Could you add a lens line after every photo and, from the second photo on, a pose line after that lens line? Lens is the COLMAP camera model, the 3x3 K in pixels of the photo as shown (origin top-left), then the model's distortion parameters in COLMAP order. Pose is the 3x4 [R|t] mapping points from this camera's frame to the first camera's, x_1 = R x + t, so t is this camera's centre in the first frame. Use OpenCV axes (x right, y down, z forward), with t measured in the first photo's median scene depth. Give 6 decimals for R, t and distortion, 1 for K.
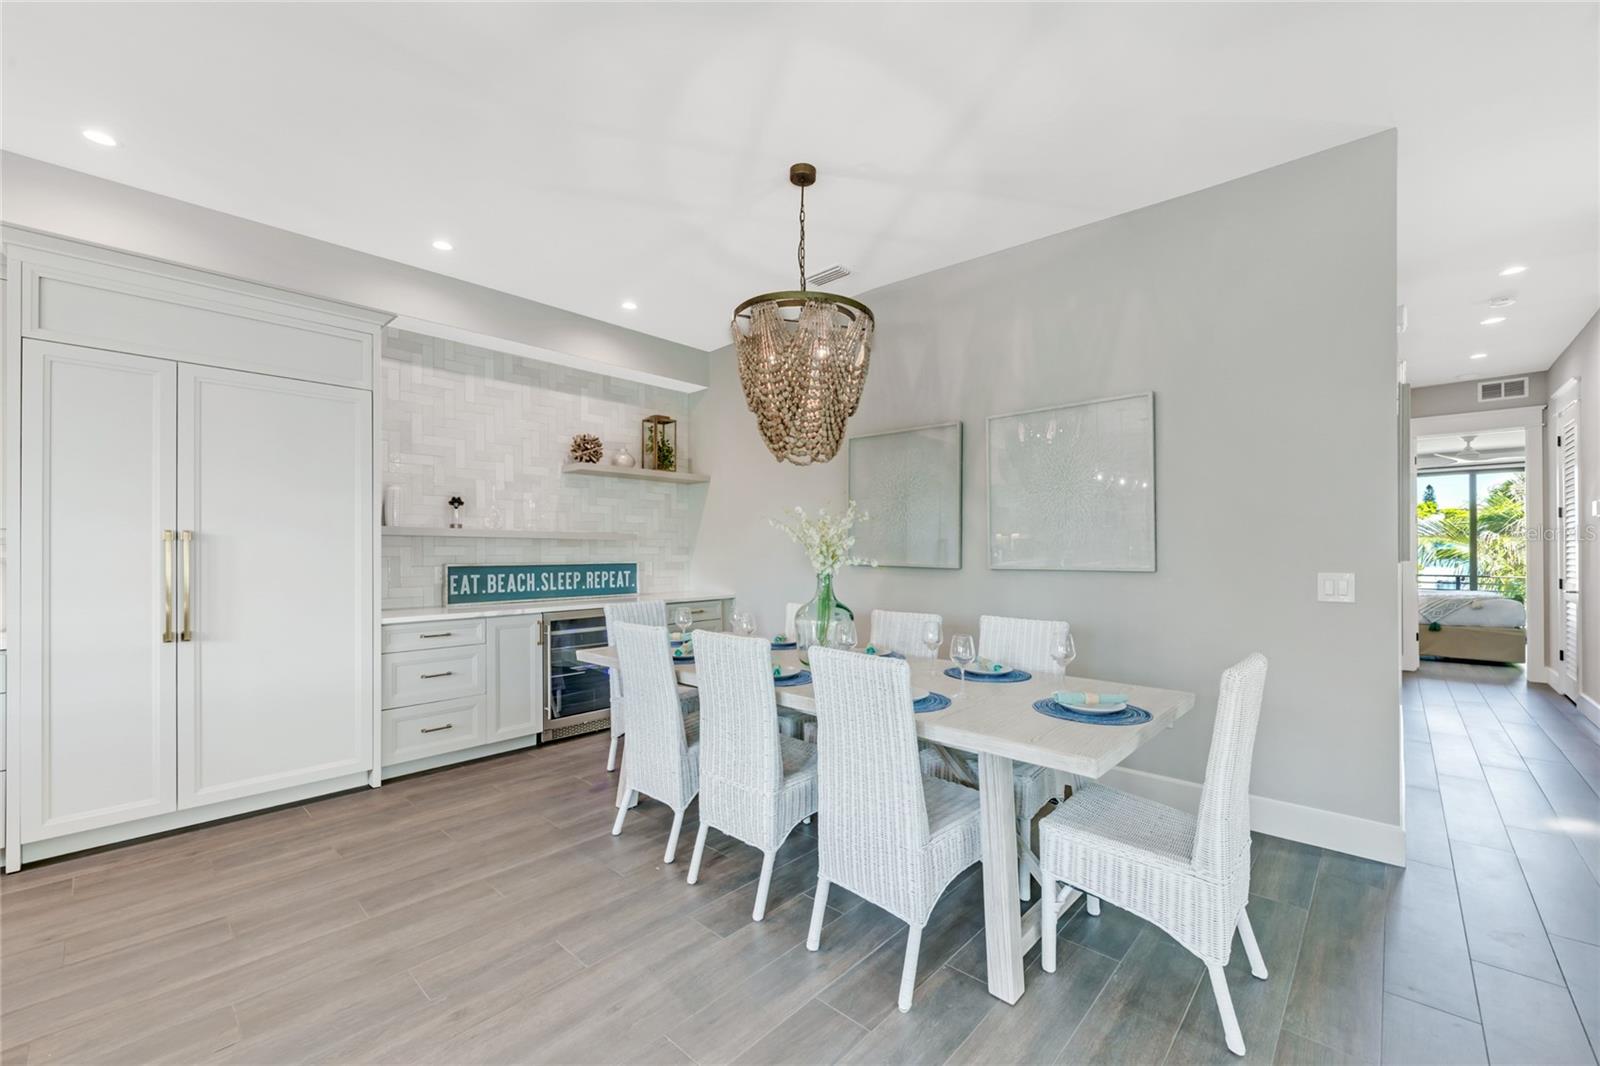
lens RADIAL K [[651.0, 0, 814.5], [0, 651.0, 545.4], [0, 0, 1]] dist [0.003246, 0.000386]
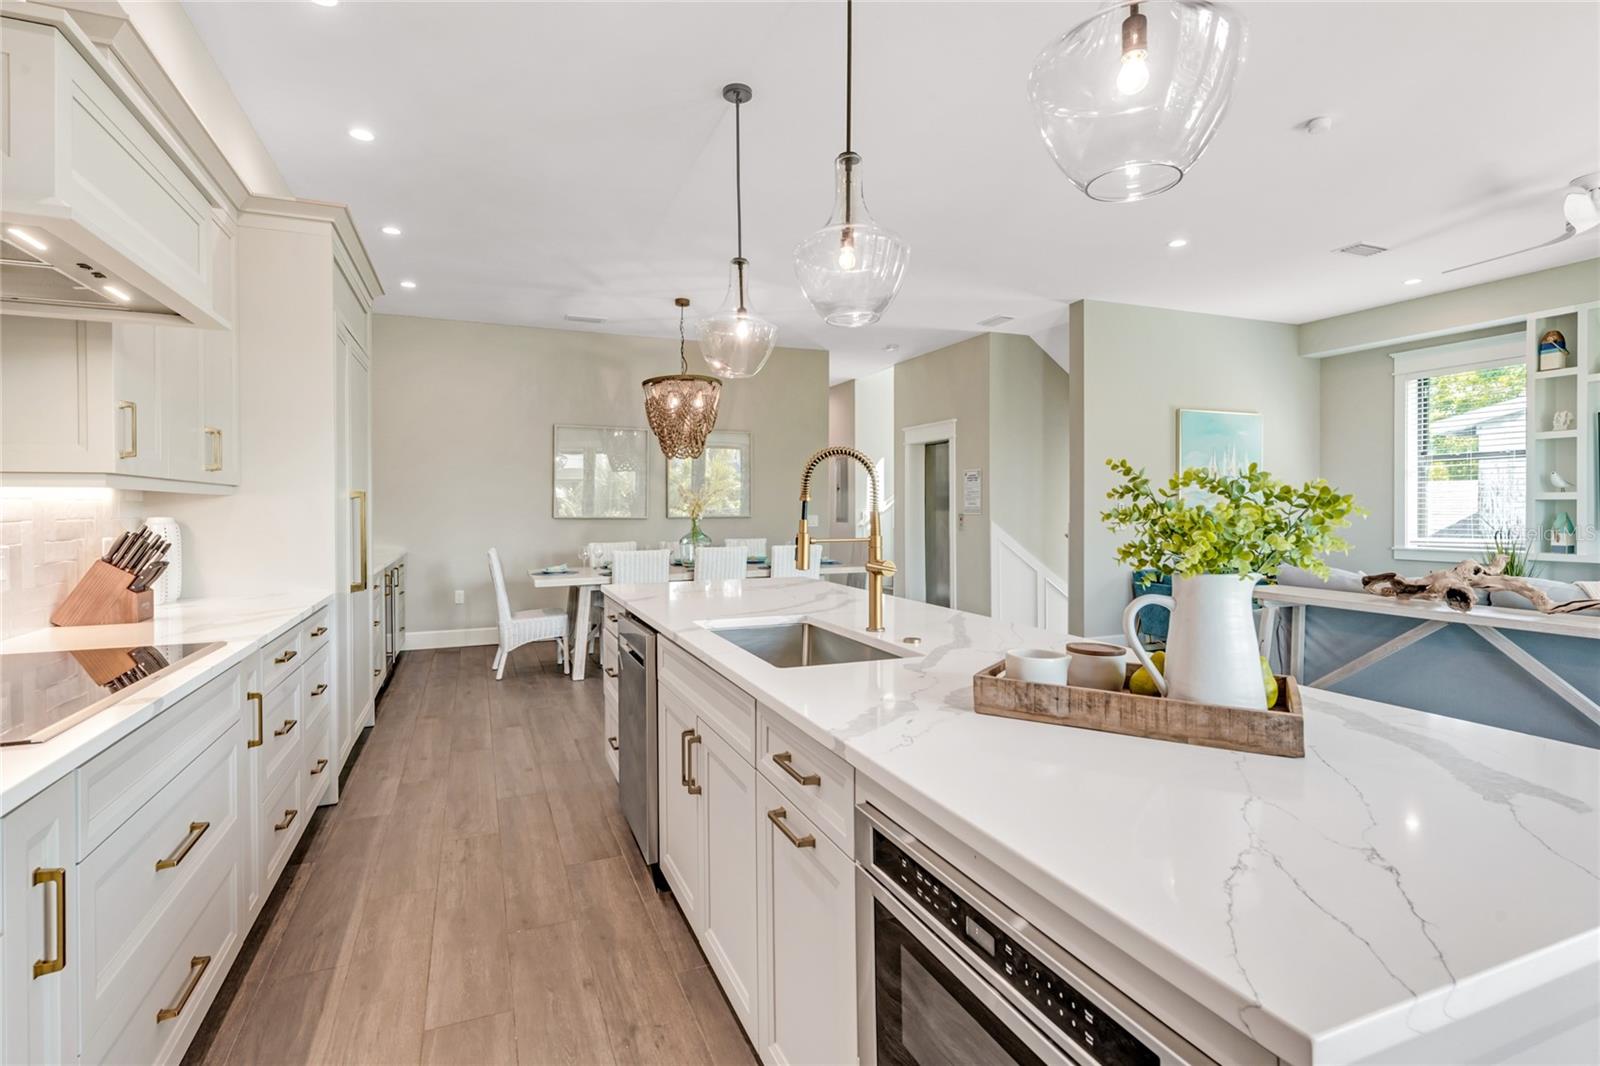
lens RADIAL K [[752.7, 0, 764.2], [0, 752.7, 512.6], [0, 0, 1]] dist [0.000987, 0.000120]
pose [[0.466133, -0.006813, 0.884688, -1.132233], [-0.009210, 0.999879, 0.012553, -0.003276], [-0.884667, -0.014000, 0.466014, -0.119851]]
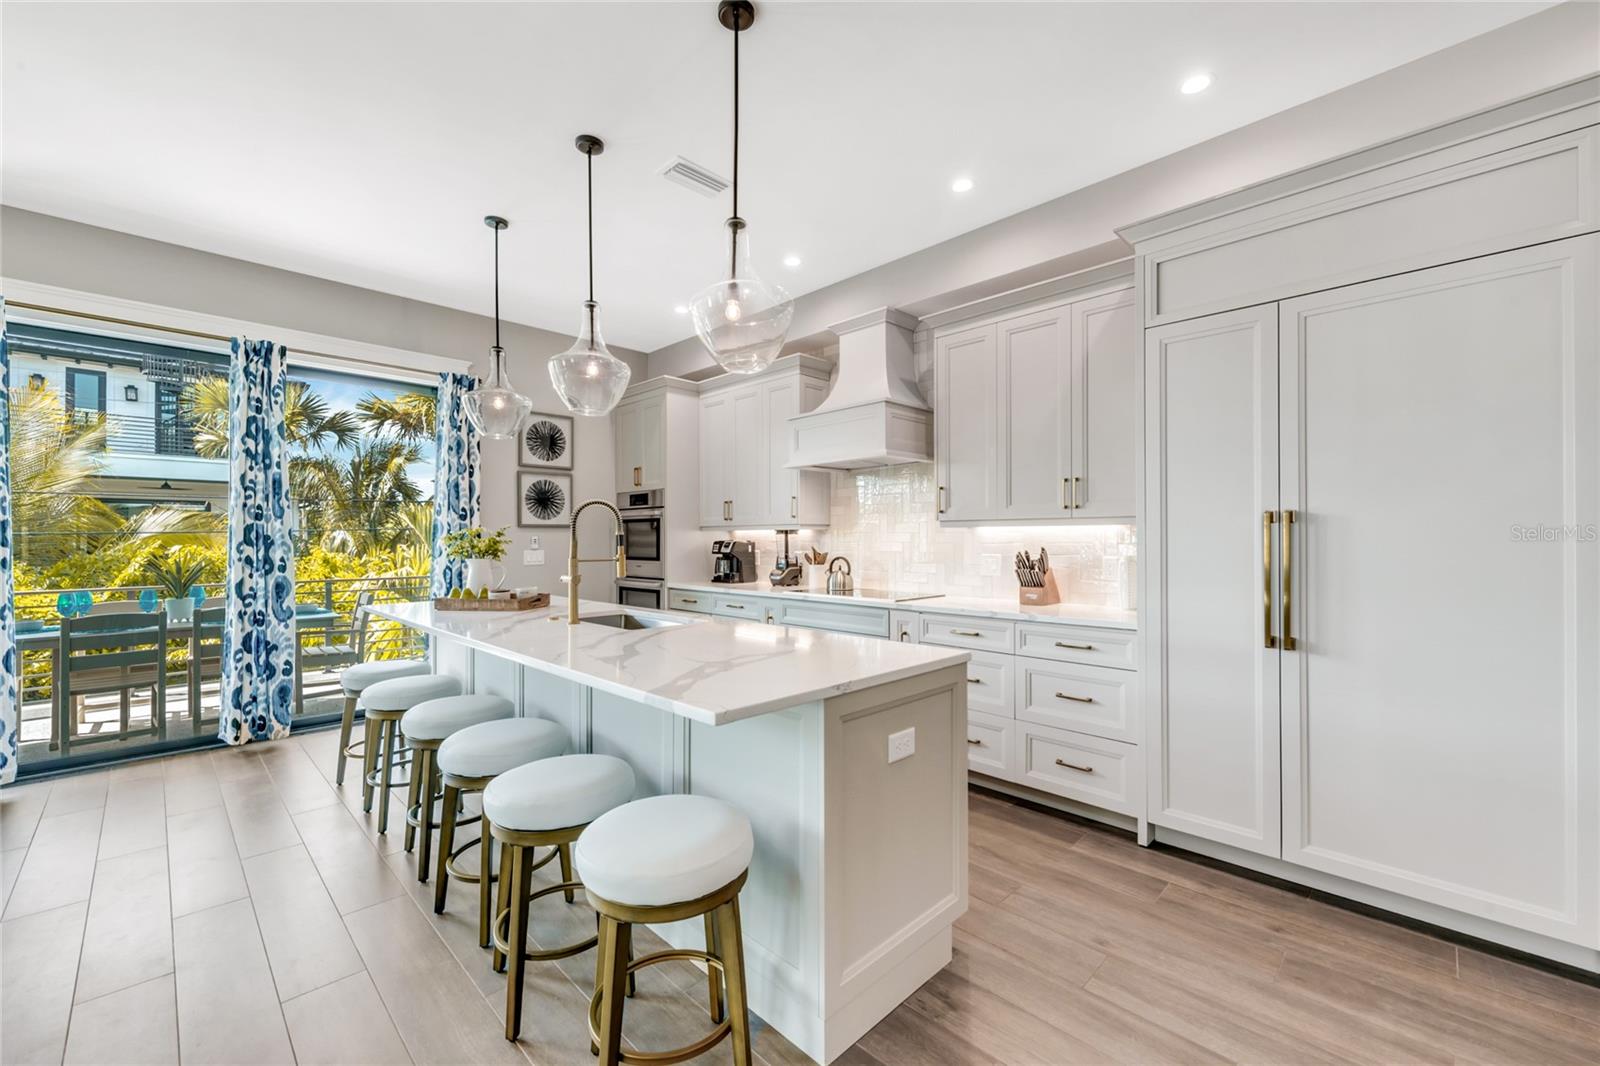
lens RADIAL K [[644.5, 0, 819.6], [0, 644.5, 537.1], [0, 0, 1]] dist [0.002310, -0.000066]
pose [[-0.046647, 0.000540, -0.998911, -0.099052], [0.012391, 0.999923, -0.000038, 0.001420], [0.998835, -0.012380, -0.046650, 0.301494]]
